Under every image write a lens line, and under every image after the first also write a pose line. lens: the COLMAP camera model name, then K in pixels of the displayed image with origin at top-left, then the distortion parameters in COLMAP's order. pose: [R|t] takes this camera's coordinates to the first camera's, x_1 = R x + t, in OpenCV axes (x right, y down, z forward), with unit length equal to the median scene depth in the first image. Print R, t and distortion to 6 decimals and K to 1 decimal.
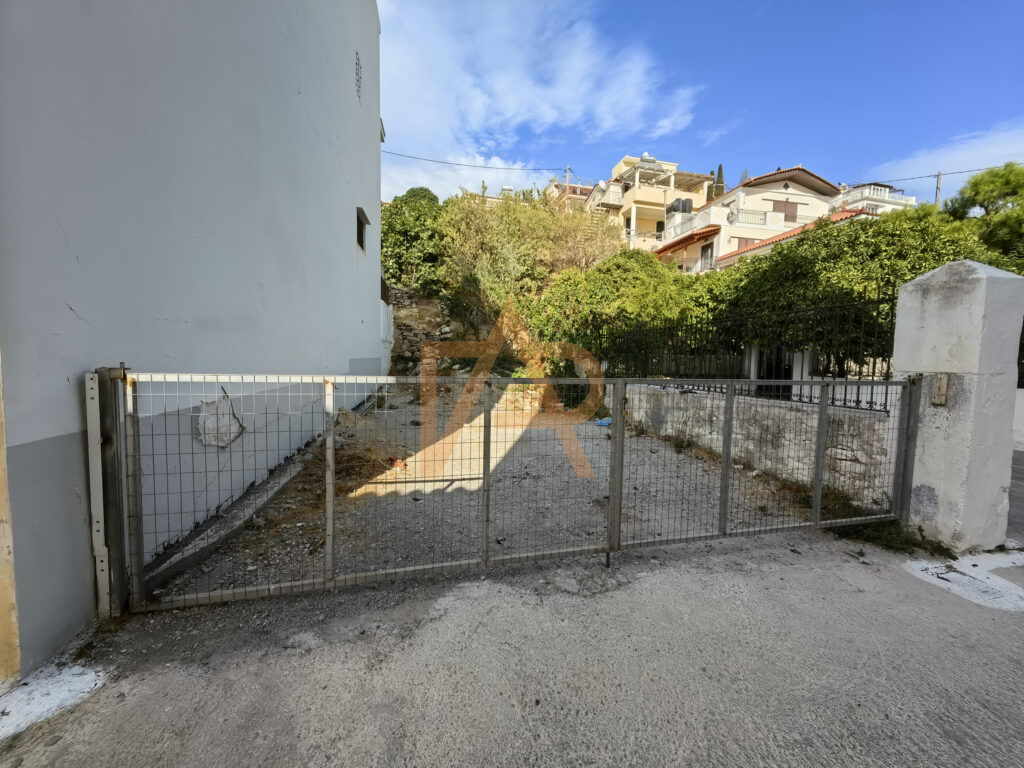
lens RADIAL K [[393.3, 0, 512.0], [0, 393.3, 384.0], [0, 0, 1]] dist [-0.001386, -0.000245]
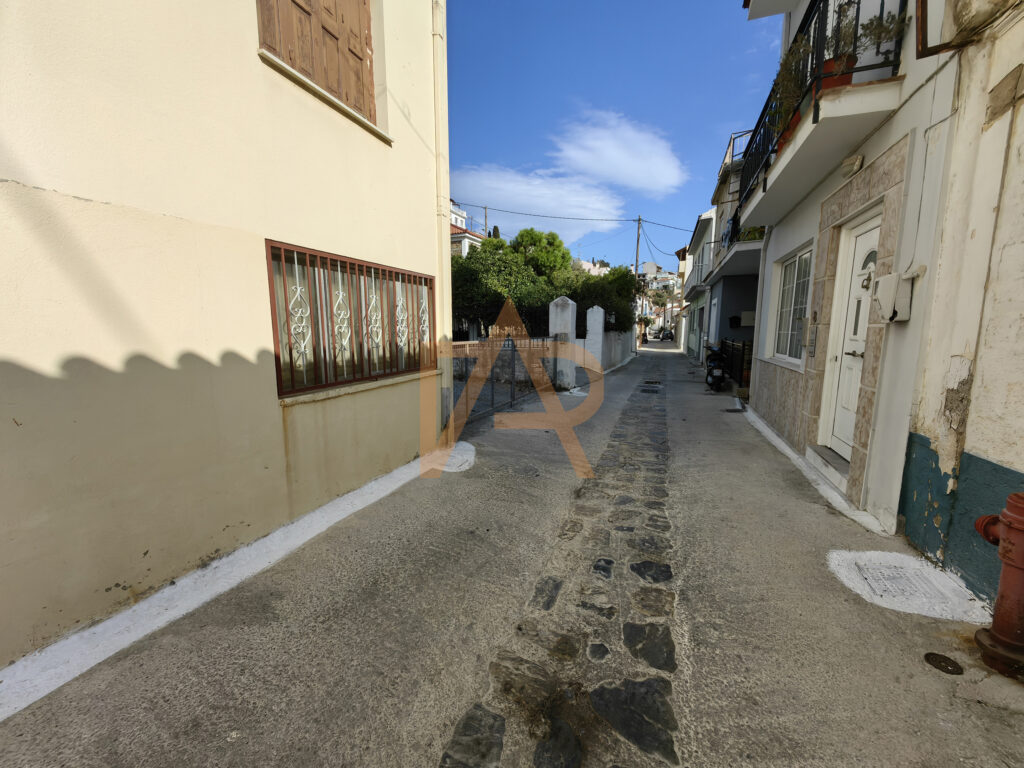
lens RADIAL K [[393.3, 0, 512.0], [0, 393.3, 384.0], [0, 0, 1]] dist [-0.001386, -0.000245]
pose [[0.605581, -0.133107, 0.784572, -1.546471], [0.067162, 0.990943, 0.116279, -0.017890], [-0.792944, -0.017723, 0.609036, -0.549919]]
